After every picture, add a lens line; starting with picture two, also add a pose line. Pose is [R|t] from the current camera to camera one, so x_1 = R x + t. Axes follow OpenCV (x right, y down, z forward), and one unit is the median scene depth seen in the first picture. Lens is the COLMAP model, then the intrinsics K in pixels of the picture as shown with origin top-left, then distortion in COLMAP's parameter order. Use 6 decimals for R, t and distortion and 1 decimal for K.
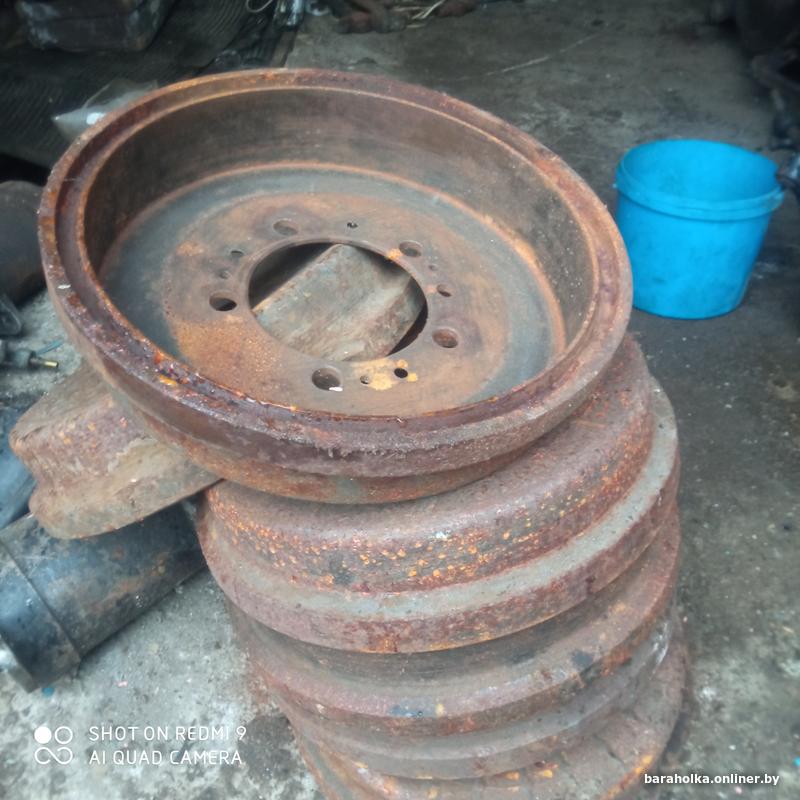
lens RADIAL K [[890.7, 0, 400.4], [0, 890.7, 426.2], [0, 0, 1]] dist [0.107668, -0.250532]
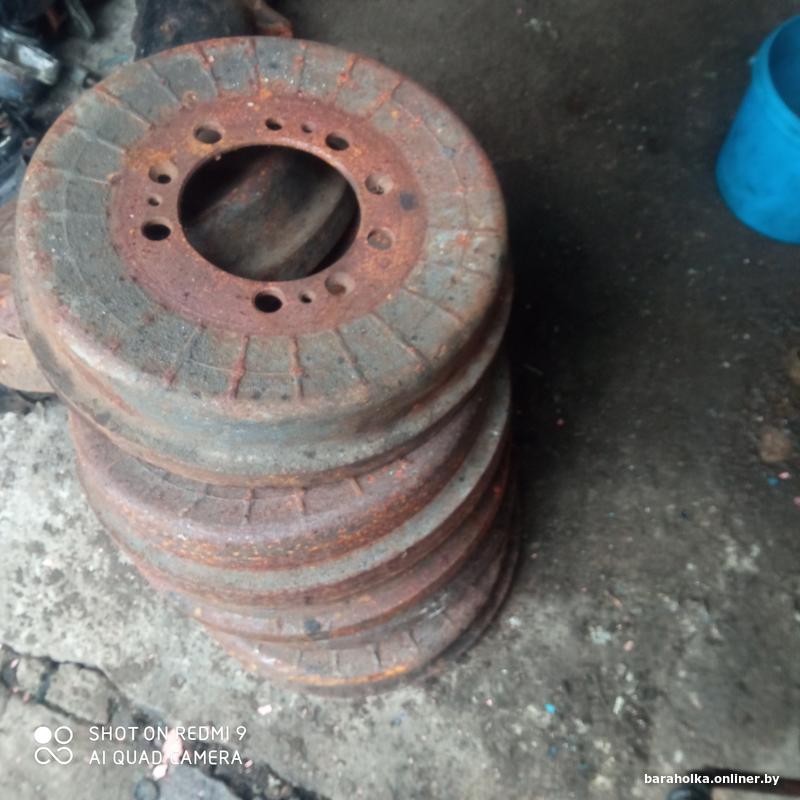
lens RADIAL K [[890.7, 0, 400.4], [0, 890.7, 426.2], [0, 0, 1]] dist [0.107668, -0.250532]
pose [[0.908570, 0.390102, -0.149400, 0.321934], [-0.271680, 0.823496, 0.498041, -0.504460], [0.317317, -0.411916, 0.854187, 0.086451]]
